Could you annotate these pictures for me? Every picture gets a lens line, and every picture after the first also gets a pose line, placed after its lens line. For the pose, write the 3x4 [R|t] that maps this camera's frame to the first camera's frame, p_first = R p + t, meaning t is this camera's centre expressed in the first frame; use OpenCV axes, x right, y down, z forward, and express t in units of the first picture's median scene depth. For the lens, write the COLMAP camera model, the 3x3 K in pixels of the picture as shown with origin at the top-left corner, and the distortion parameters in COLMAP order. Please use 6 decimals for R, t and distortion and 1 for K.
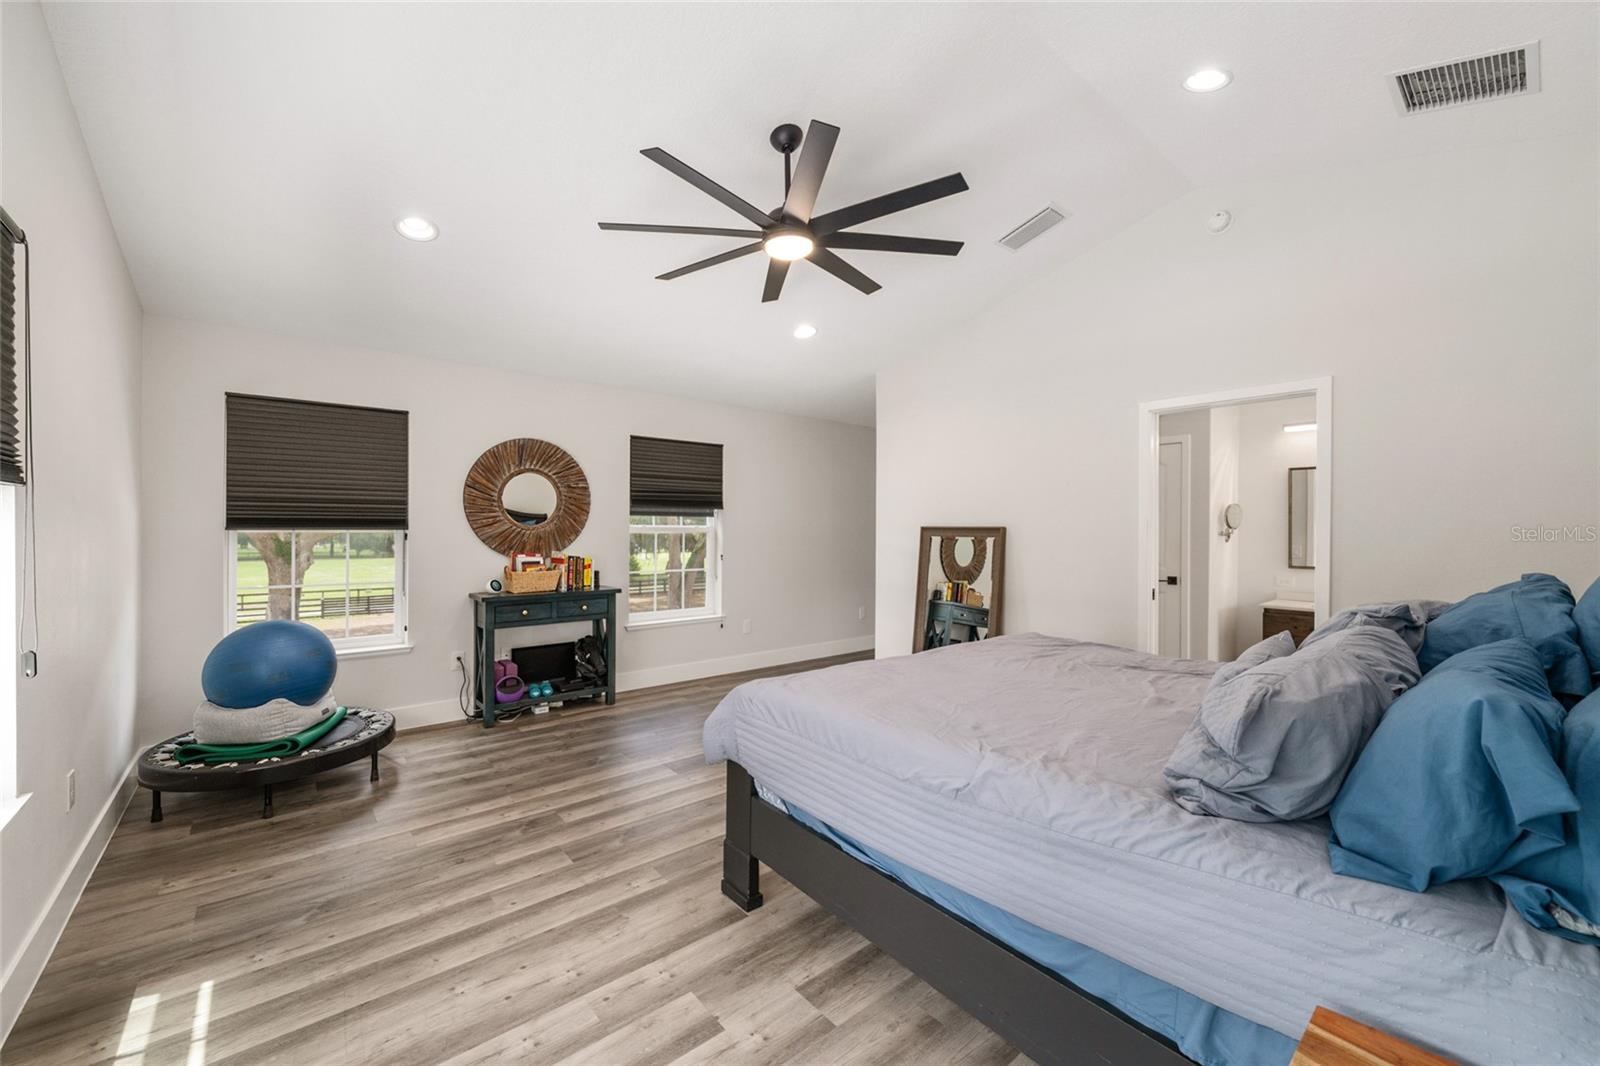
lens RADIAL K [[634.4, 0, 800.0], [0, 634.4, 533.0], [0, 0, 1]] dist [-0.000078, 0.000218]
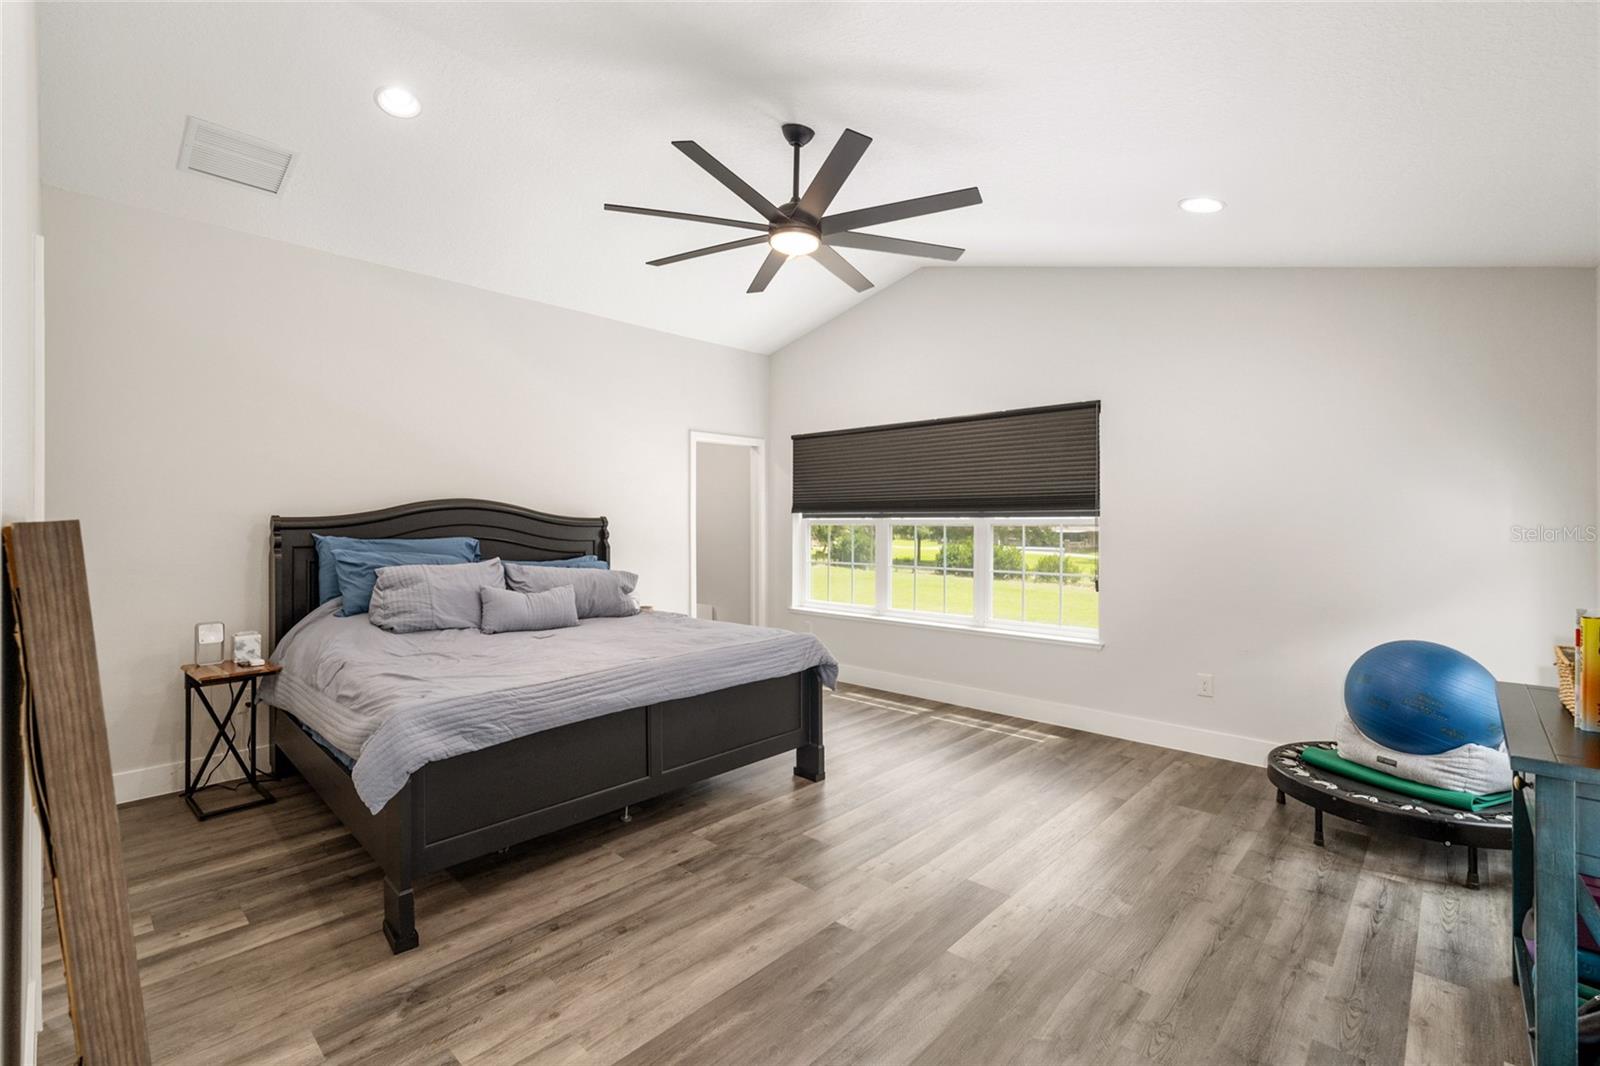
lens RADIAL K [[687.1, 0, 800.0], [0, 687.1, 533.0], [0, 0, 1]] dist [0.000015, 0.000000]
pose [[-0.993984, -0.002055, -0.109502, 0.138088], [-0.003514, 0.999908, 0.013133, -0.035189], [0.109465, 0.013439, -0.993900, 2.734294]]
